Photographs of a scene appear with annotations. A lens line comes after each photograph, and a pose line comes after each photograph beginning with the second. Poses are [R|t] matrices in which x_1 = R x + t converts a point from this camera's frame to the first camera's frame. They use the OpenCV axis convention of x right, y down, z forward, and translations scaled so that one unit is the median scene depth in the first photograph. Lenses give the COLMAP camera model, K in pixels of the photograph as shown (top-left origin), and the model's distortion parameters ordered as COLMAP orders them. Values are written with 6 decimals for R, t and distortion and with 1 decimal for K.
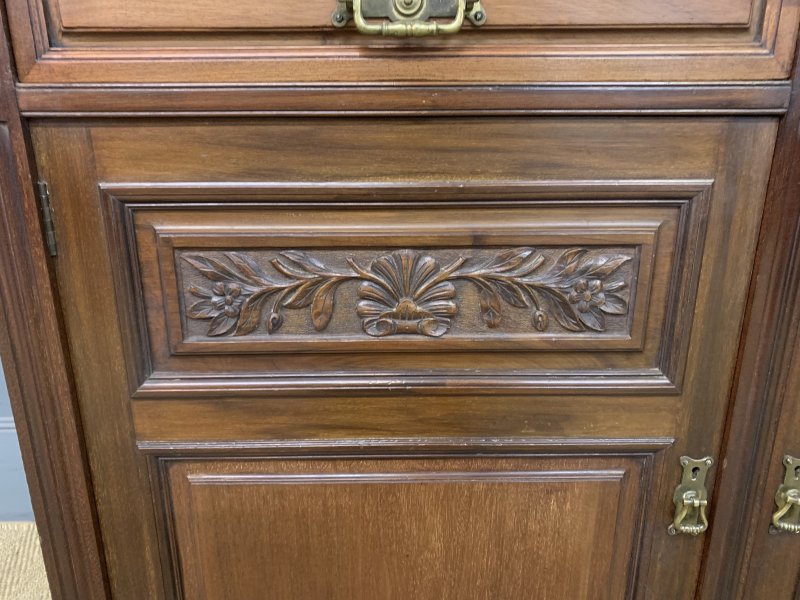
lens RADIAL K [[612.0, 0, 412.9], [0, 612.0, 292.3], [0, 0, 1]] dist [0.042342, -0.031234]
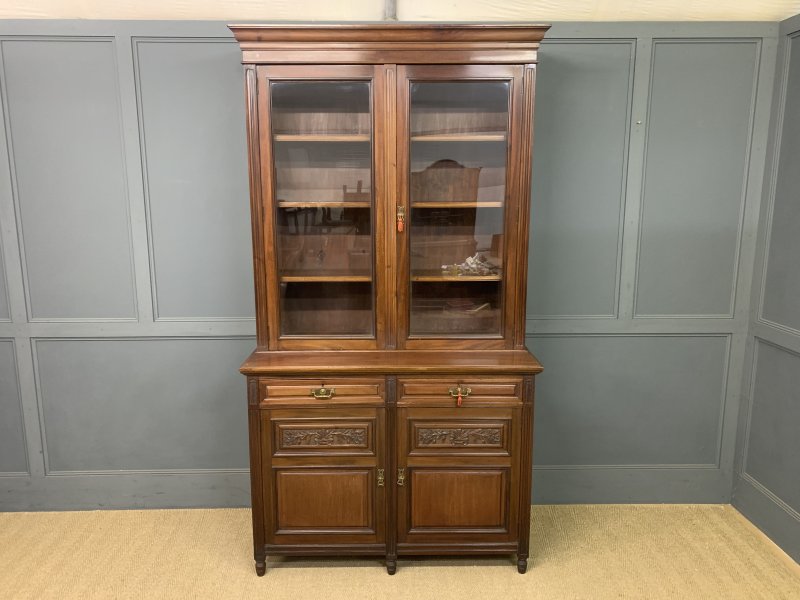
lens RADIAL K [[586.7, 0, 394.0], [0, 586.7, 280.7], [0, 0, 1]] dist [0.022894, -0.011221]
pose [[0.999989, -0.002722, 0.003827, 0.590081], [0.003261, 0.988885, -0.148646, -0.587448], [-0.003380, 0.148657, 0.988883, -4.316879]]
